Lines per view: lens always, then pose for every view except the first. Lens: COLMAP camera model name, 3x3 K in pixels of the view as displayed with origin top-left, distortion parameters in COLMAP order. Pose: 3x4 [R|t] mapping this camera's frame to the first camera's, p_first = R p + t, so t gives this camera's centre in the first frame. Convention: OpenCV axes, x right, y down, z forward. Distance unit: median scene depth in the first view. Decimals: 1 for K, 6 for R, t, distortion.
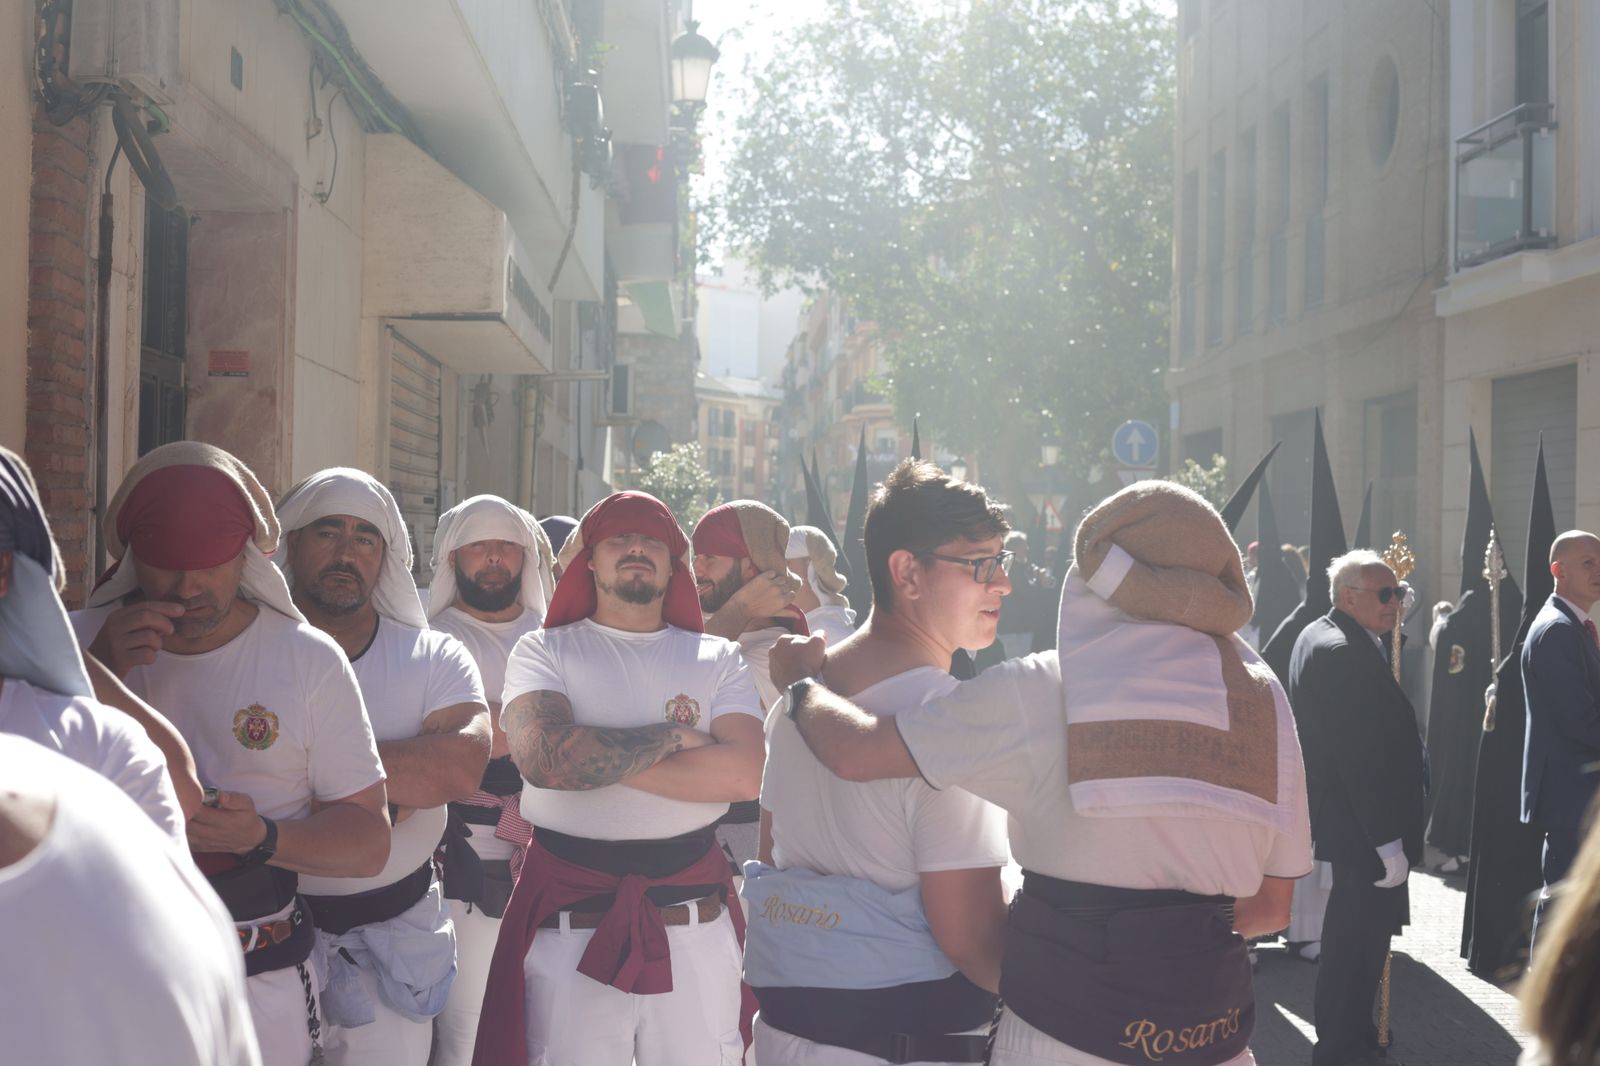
lens RADIAL K [[4081.4, 0, 800.0], [0, 4081.4, 533.0], [0, 0, 1]] dist [-0.040146, 0.433494]
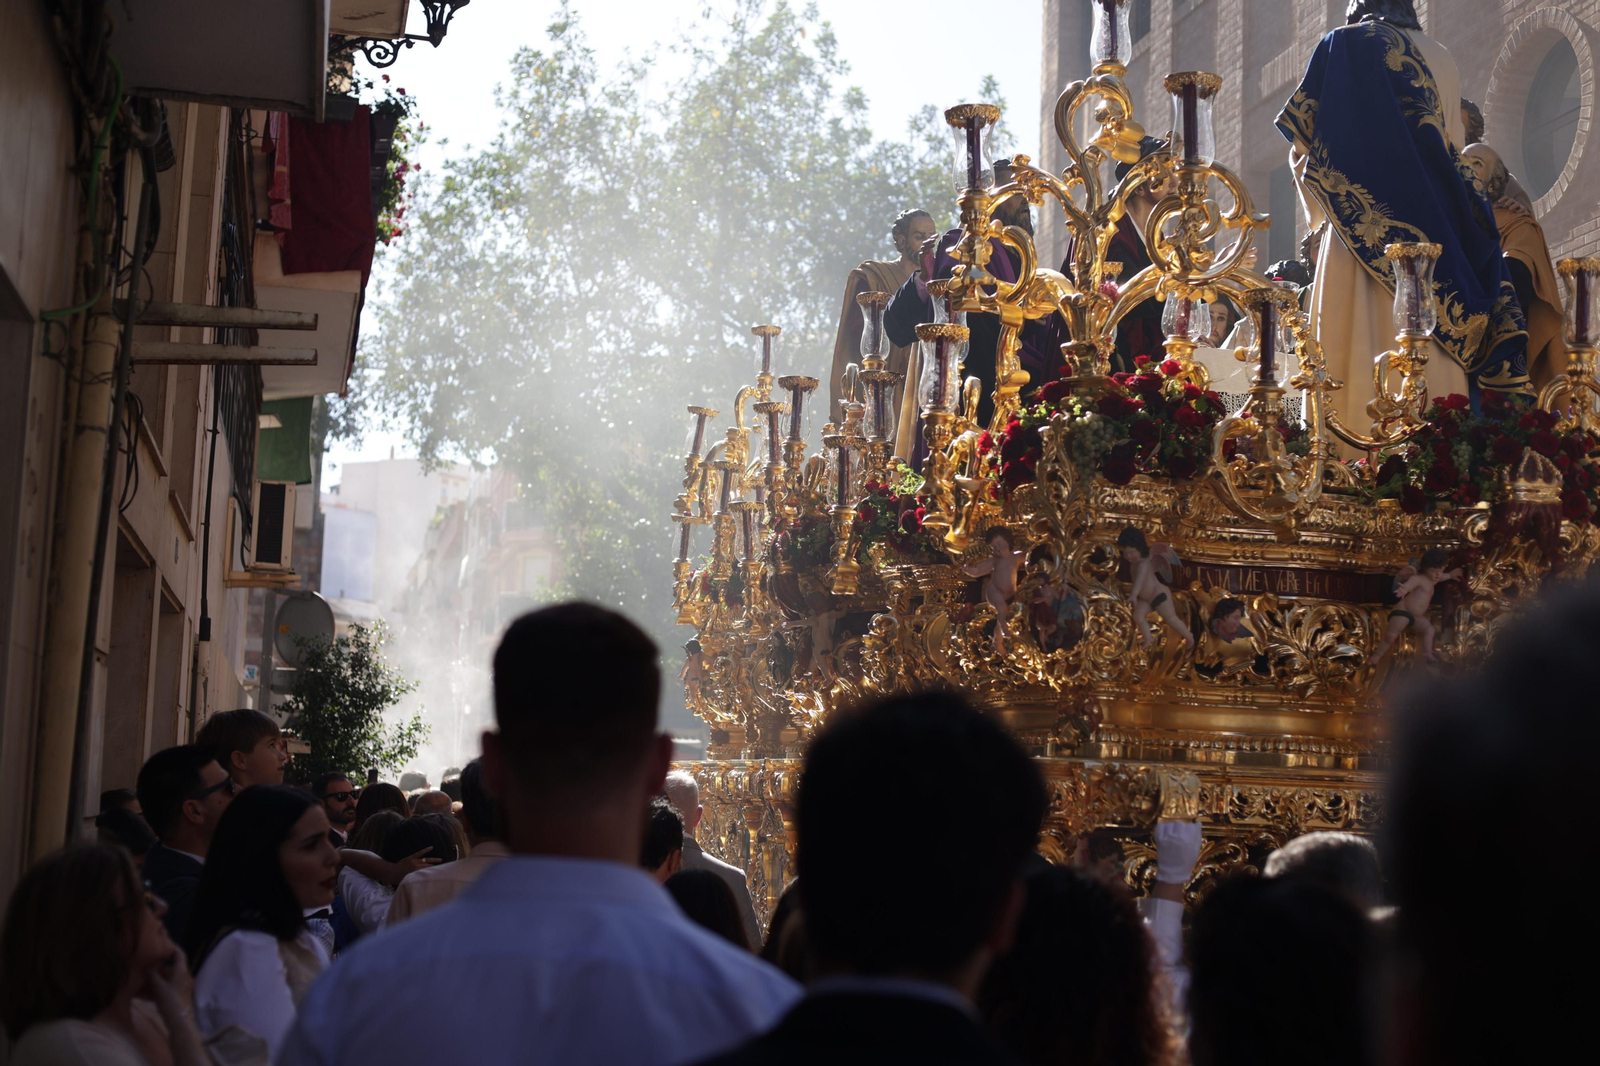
lens RADIAL K [[4081.4, 0, 800.0], [0, 4081.4, 533.0], [0, 0, 1]] dist [-0.040146, 0.433494]
pose [[0.994605, 0.041667, 0.094995, -0.010400], [-0.036025, 0.997527, -0.060355, 0.000226], [-0.097275, 0.056607, 0.993646, 0.172168]]
